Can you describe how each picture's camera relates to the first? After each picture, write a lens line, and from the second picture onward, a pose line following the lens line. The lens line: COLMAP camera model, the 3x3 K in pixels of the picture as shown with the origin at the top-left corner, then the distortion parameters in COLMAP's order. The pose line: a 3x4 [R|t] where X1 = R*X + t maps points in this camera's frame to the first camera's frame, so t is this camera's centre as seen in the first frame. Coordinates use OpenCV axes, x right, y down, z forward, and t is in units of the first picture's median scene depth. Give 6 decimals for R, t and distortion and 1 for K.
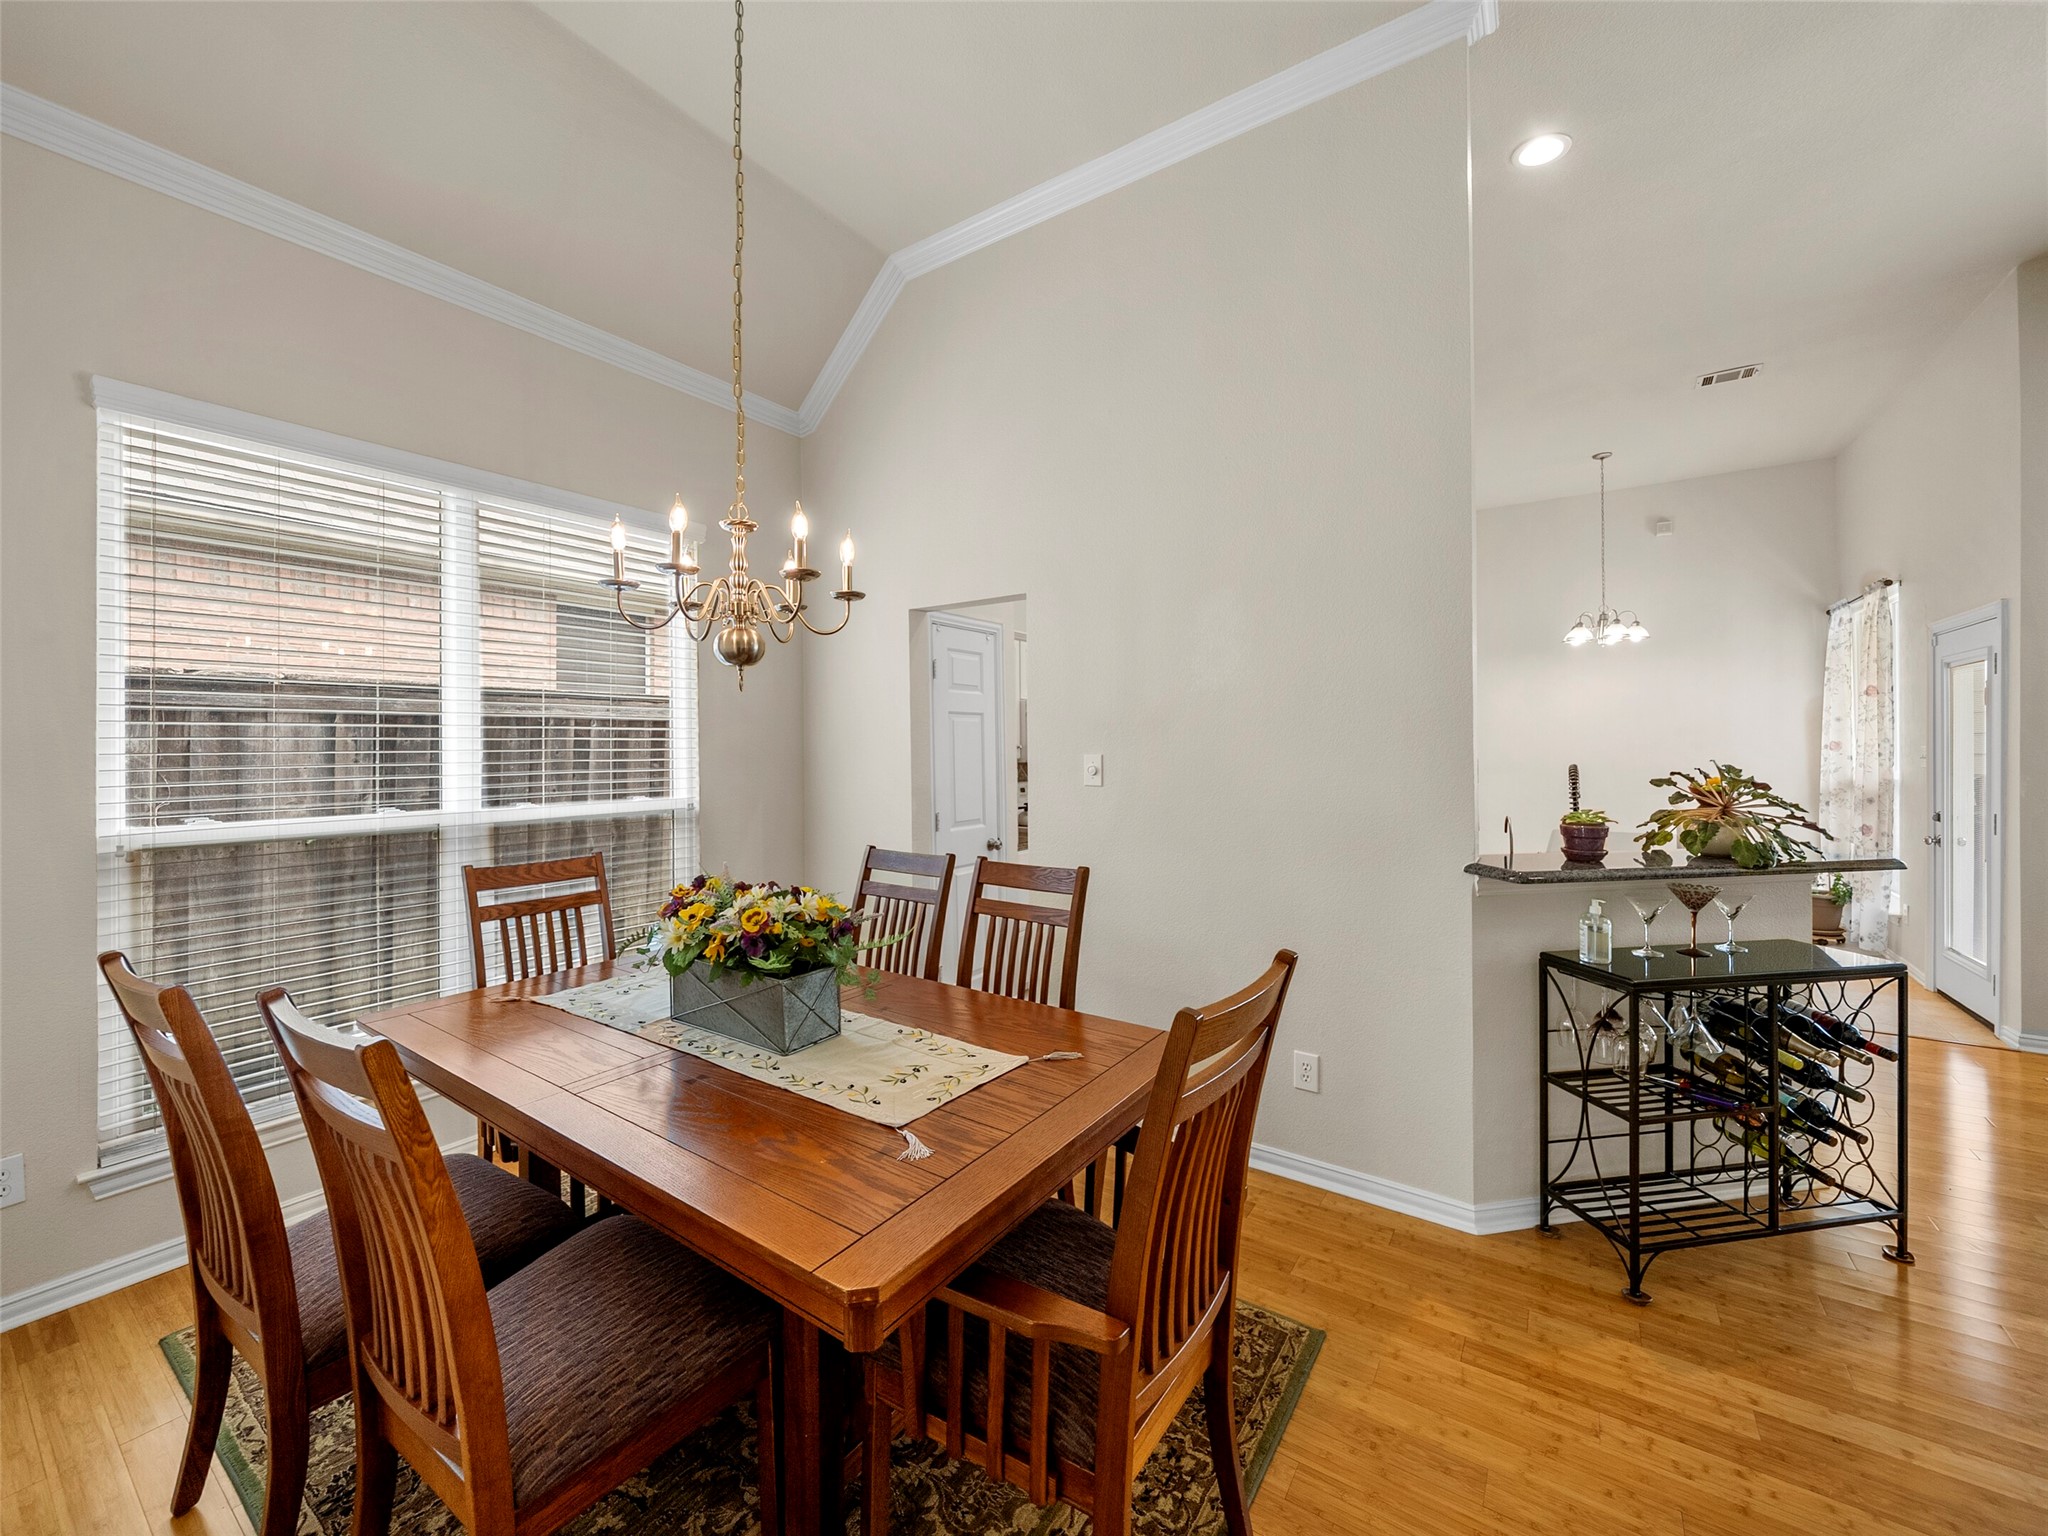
lens RADIAL K [[813.3, 0, 1032.5], [0, 813.3, 745.7], [0, 0, 1]] dist [0.001906, 0.000240]
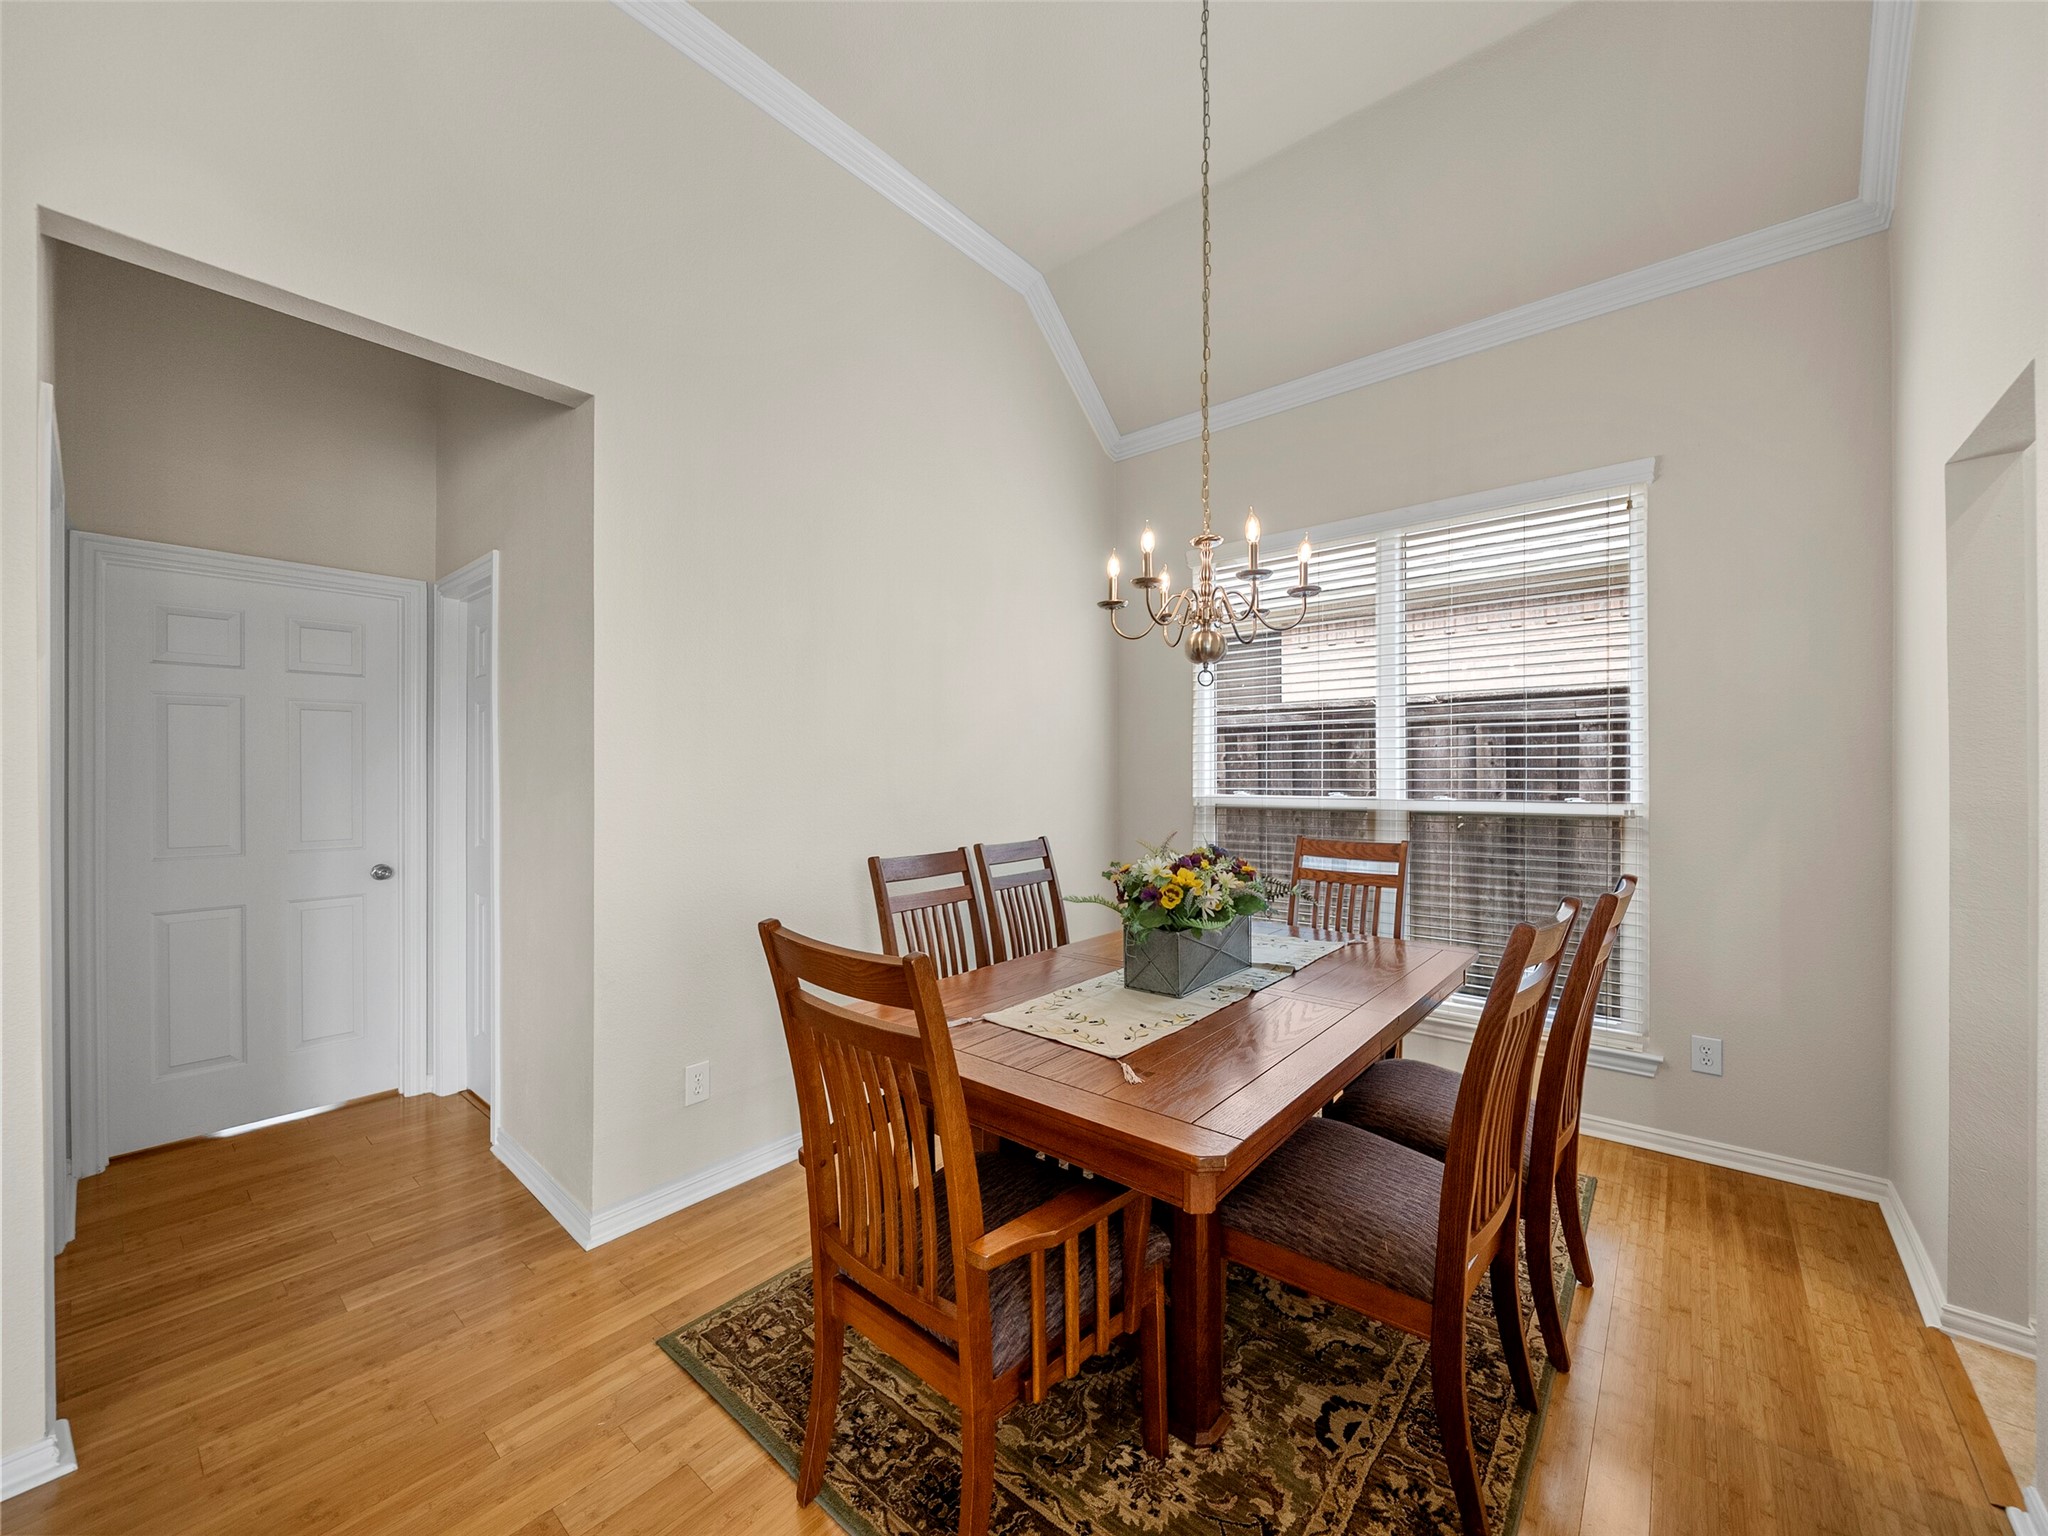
lens RADIAL K [[781.3, 0, 1015.5], [0, 781.3, 776.1], [0, 0, 1]] dist [-0.002346, -0.000095]
pose [[-0.074914, 0.009298, -0.997147, 0.554321], [-0.004513, 0.999943, 0.009663, 0.041570], [0.997180, 0.005224, -0.074867, 0.609363]]
